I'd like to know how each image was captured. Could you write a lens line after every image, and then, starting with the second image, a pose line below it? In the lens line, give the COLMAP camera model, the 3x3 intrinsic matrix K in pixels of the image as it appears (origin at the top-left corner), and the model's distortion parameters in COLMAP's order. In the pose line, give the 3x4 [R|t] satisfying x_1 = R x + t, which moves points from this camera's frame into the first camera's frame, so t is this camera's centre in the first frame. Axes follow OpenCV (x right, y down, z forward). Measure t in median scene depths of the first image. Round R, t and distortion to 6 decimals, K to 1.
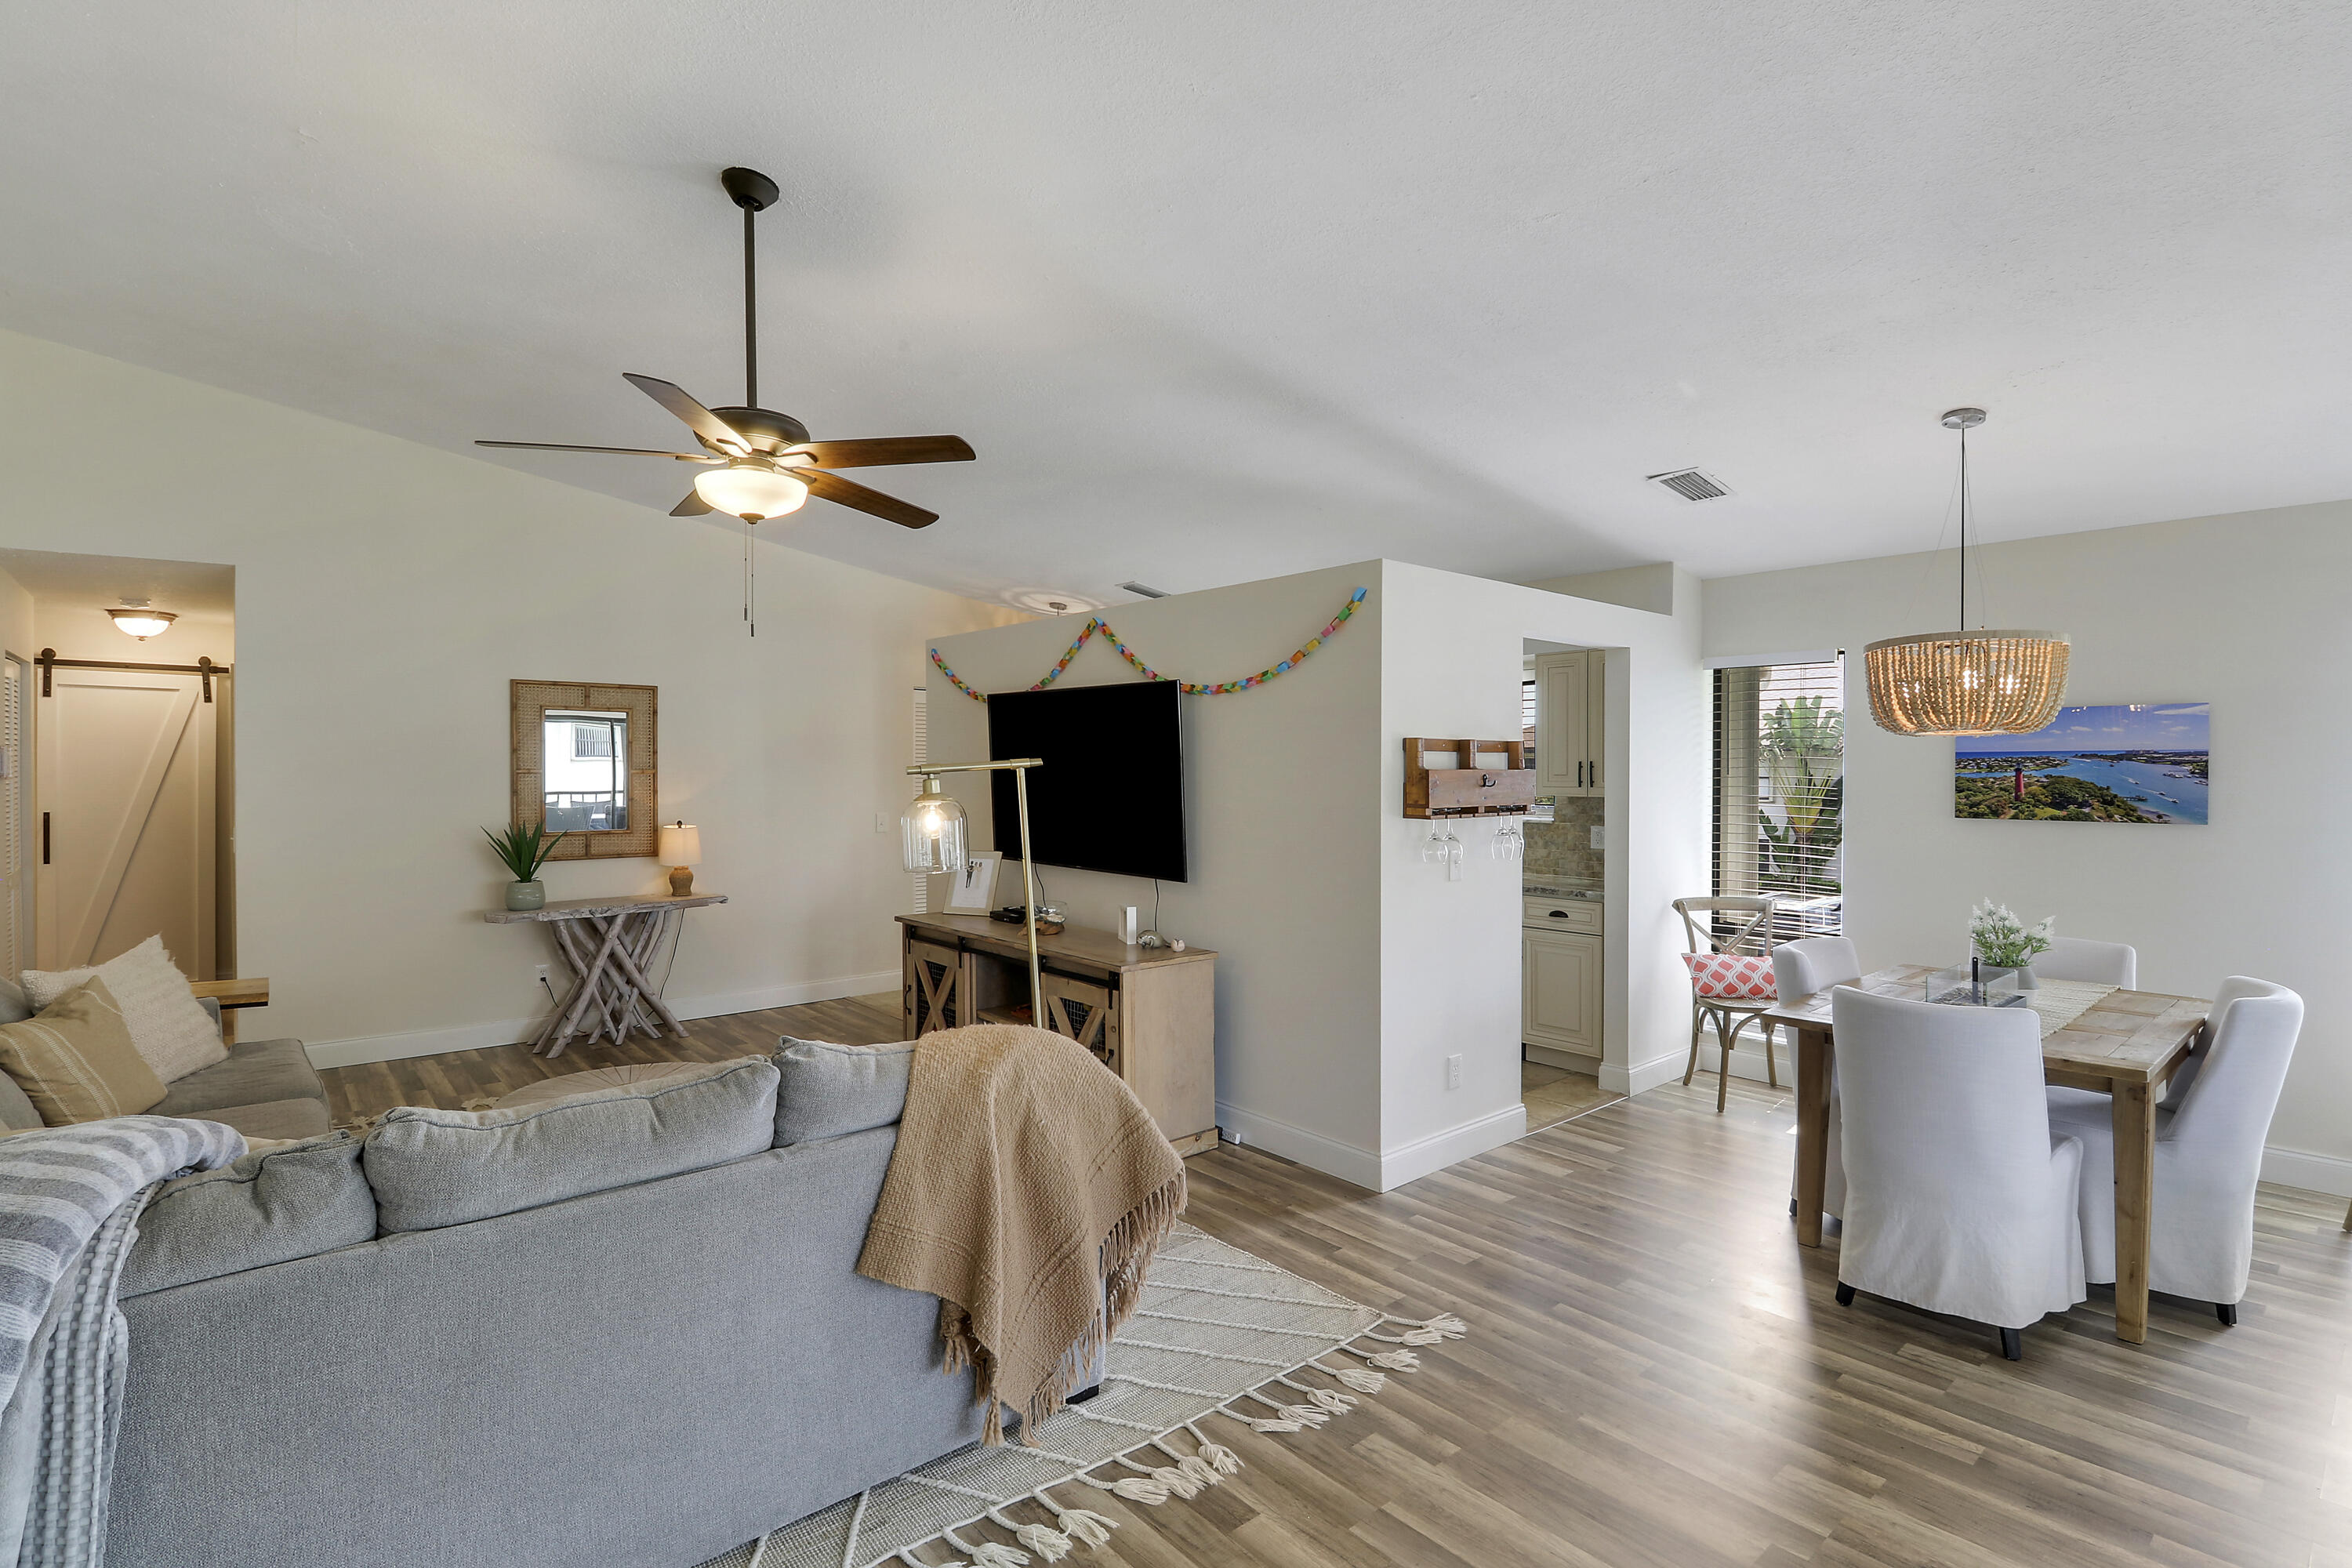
lens RADIAL K [[1108.9, 0, 1164.0], [0, 1108.9, 774.1], [0, 0, 1]] dist [0.003399, -0.013293]
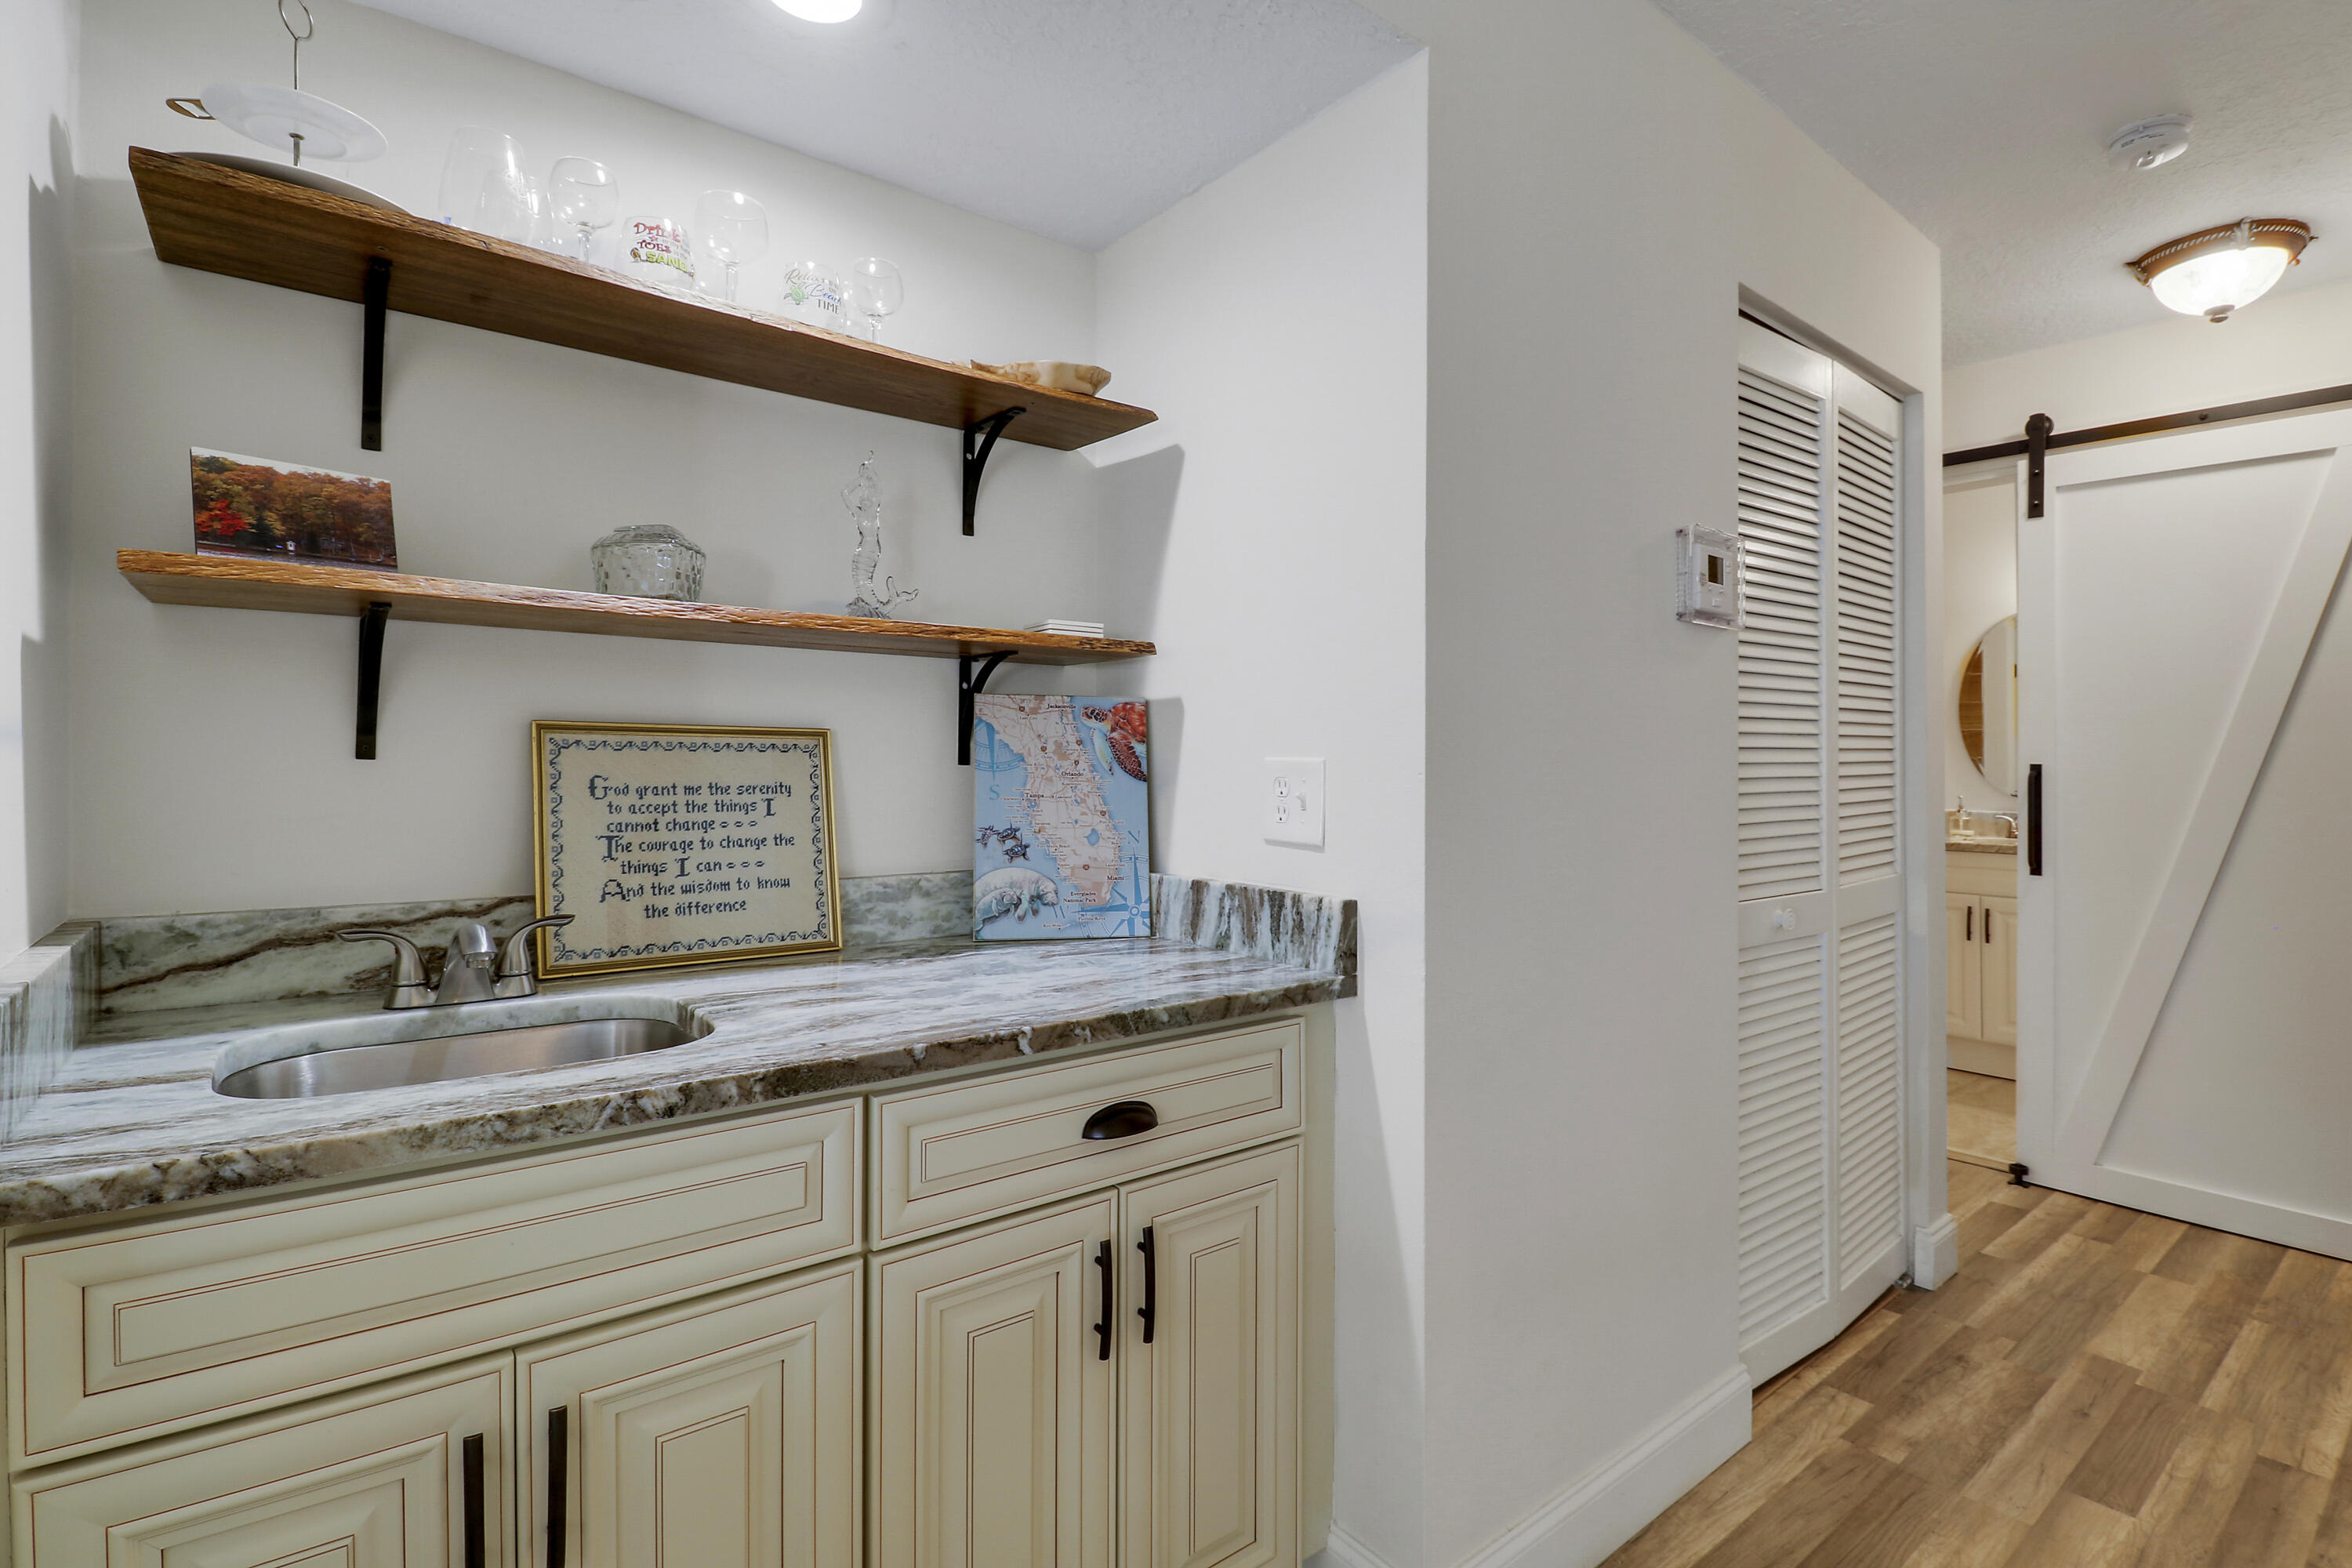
lens RADIAL K [[1108.9, 0, 1196.8], [0, 1108.9, 742.6], [0, 0, 1]] dist [0.003399, -0.013293]
pose [[-0.023091, -0.023331, -0.999461, -0.611310], [-0.011851, 0.999664, -0.023062, 0.046076], [0.999663, 0.011313, -0.023360, 0.739698]]
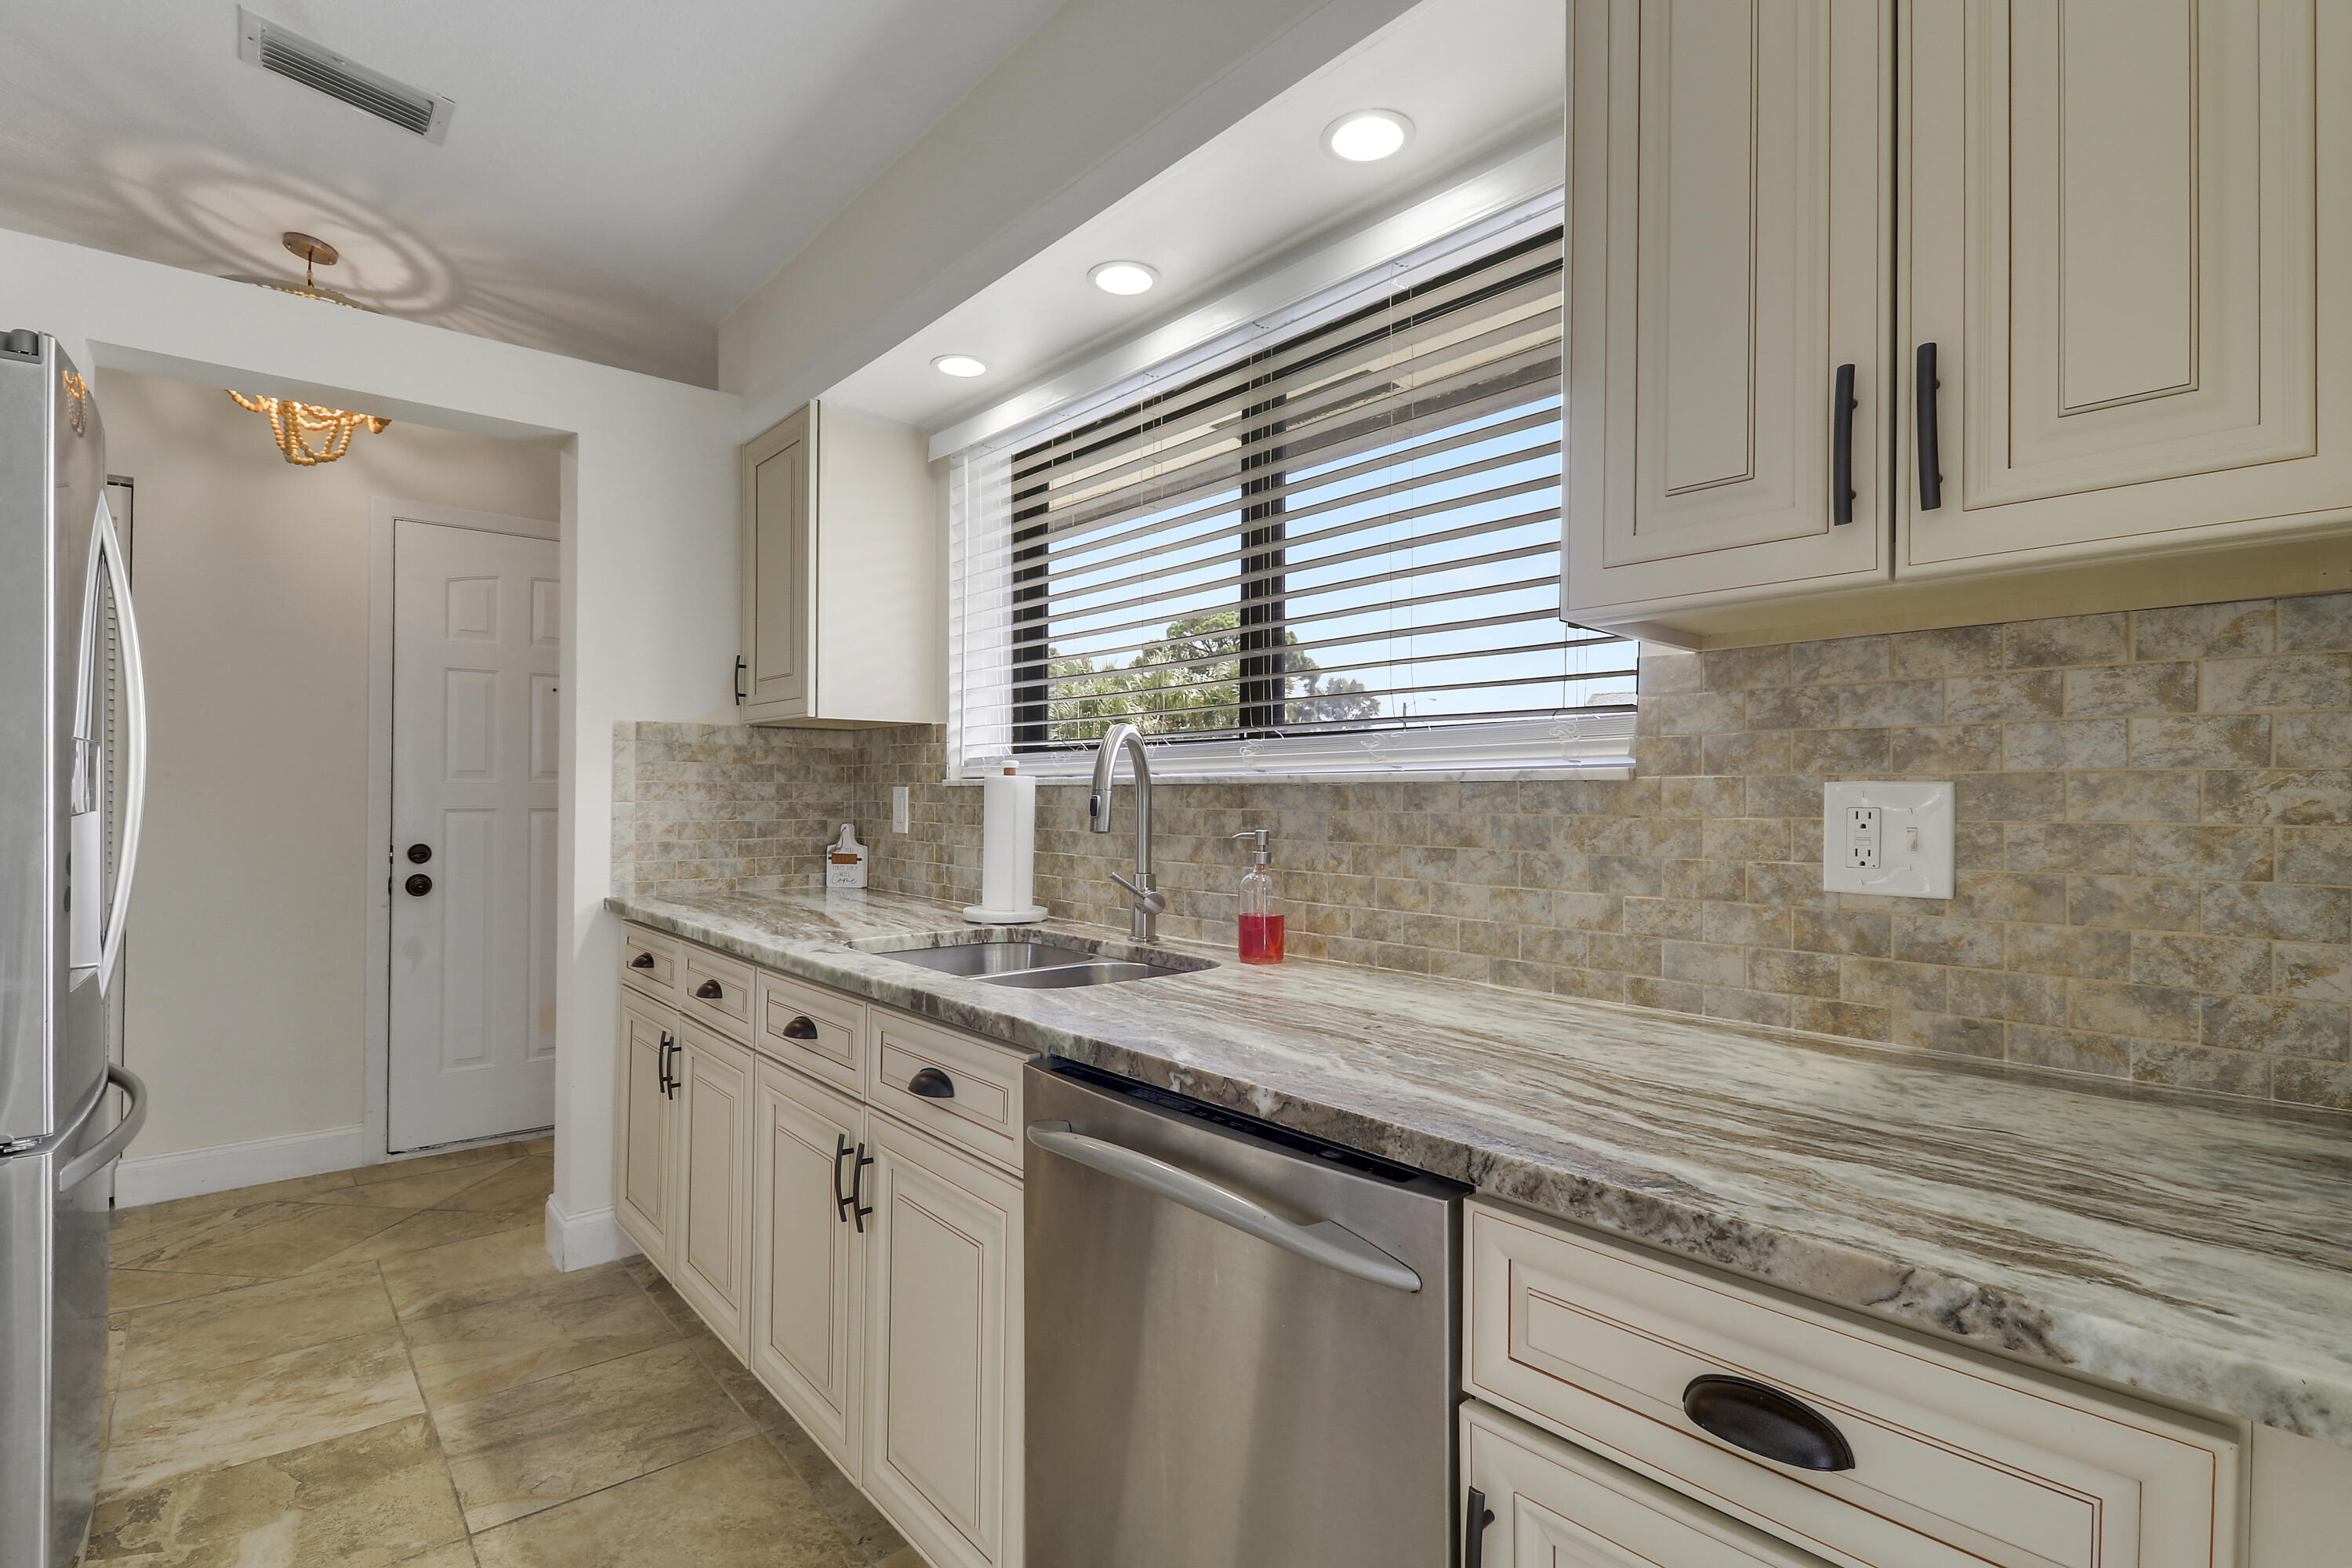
lens RADIAL K [[1089.5, 0, 1189.1], [0, 1089.5, 792.0], [0, 0, 1]] dist [-0.000733, -0.010763]
pose [[0.999624, 0.001434, 0.027386, 0.258354], [-0.001276, 0.999983, -0.005756, 0.049258], [-0.027394, 0.005719, 0.999608, 0.793579]]
